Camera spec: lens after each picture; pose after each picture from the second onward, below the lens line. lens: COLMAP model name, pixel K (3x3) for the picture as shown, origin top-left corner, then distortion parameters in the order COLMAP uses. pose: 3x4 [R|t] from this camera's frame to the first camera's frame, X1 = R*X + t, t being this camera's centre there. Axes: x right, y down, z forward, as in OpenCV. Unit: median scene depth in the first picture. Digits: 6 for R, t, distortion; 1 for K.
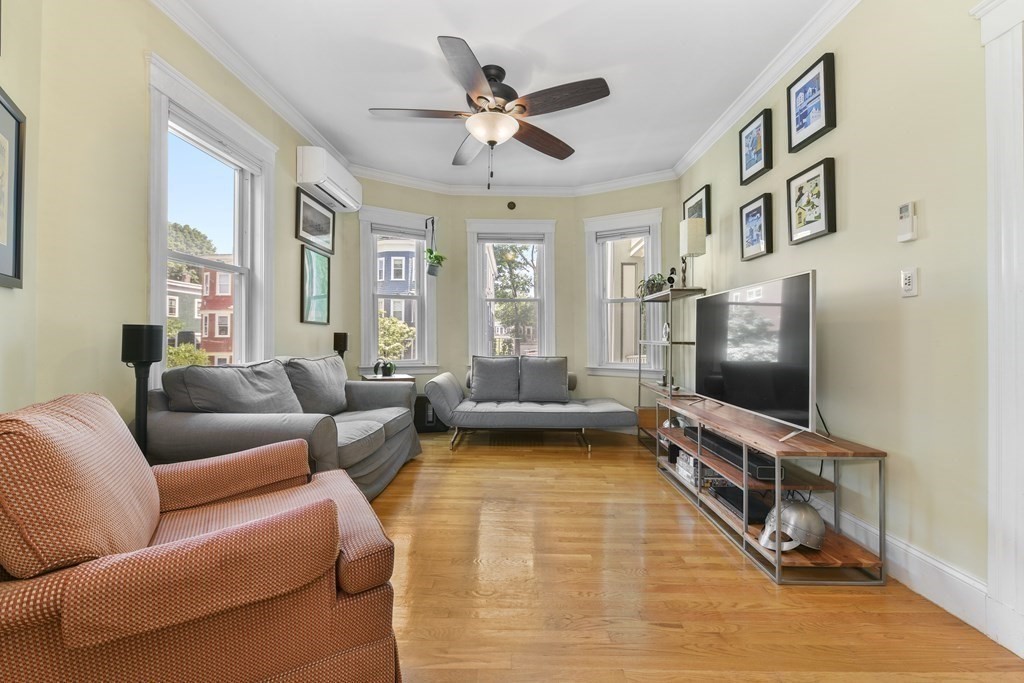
lens RADIAL K [[424.1, 0, 516.7], [0, 424.1, 335.1], [0, 0, 1]] dist [-0.012456, -0.000105]
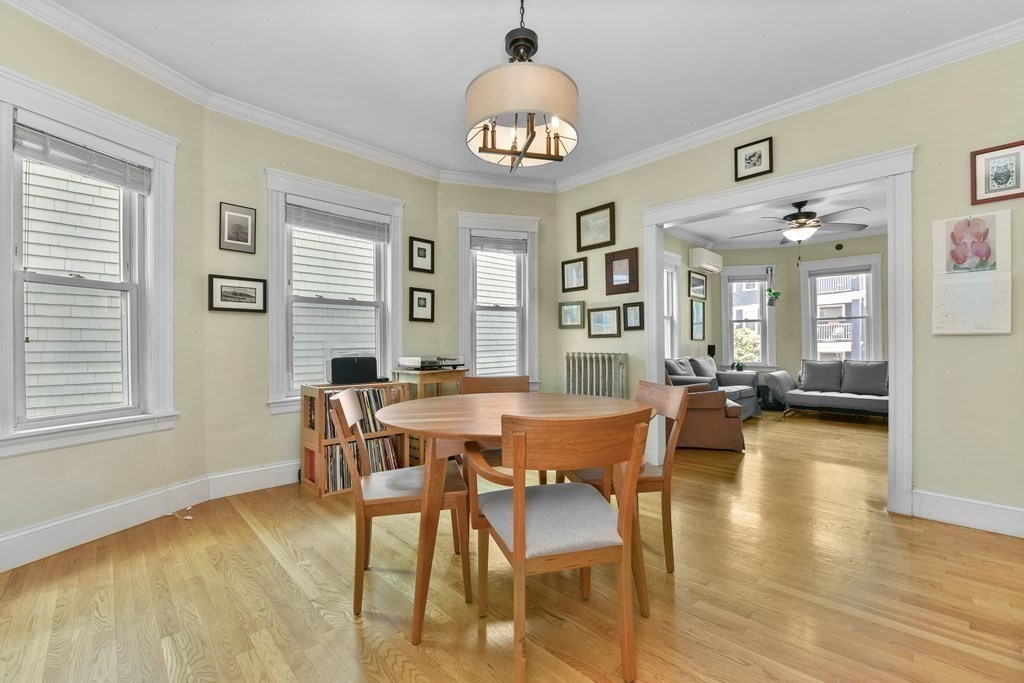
lens RADIAL K [[424.1, 0, 517.8], [0, 424.1, 345.8], [0, 0, 1]] dist [-0.012456, -0.000105]
pose [[0.710752, -0.008626, -0.703390, 0.252797], [0.008092, 0.999959, -0.004087, -0.000738], [0.703396, -0.002787, 0.710792, -0.827939]]
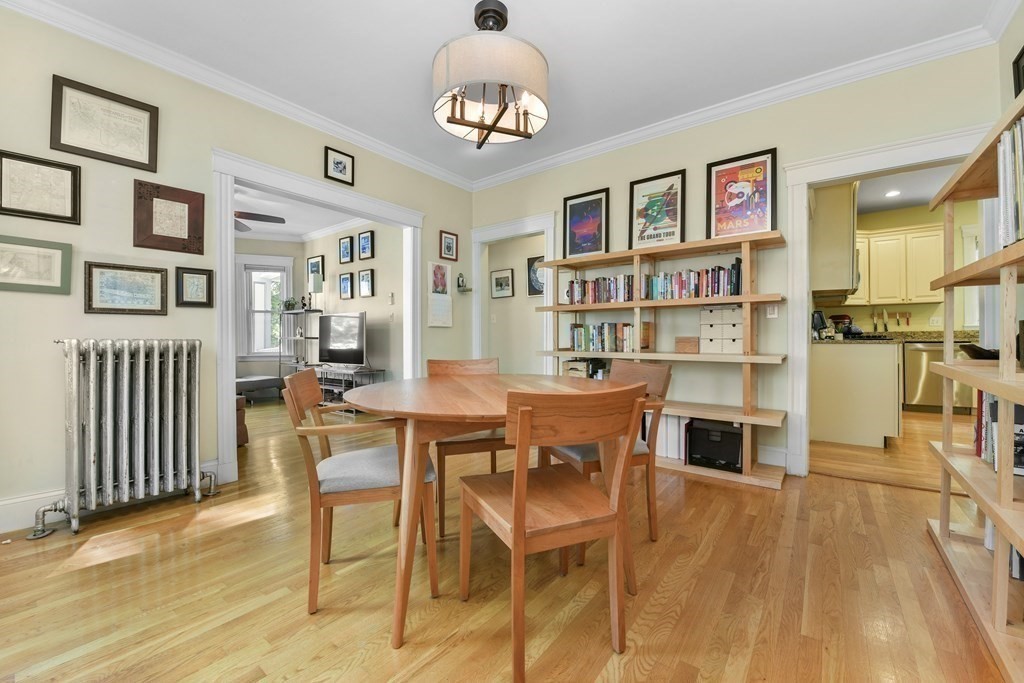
lens RADIAL K [[408.6, 0, 513.8], [0, 408.6, 338.6], [0, 0, 1]] dist [-0.000669, -0.000093]
pose [[0.617709, -0.004496, 0.786394, -0.445017], [0.001148, 0.999988, 0.004816, 0.011611], [-0.786406, -0.002072, 0.617707, -0.781276]]
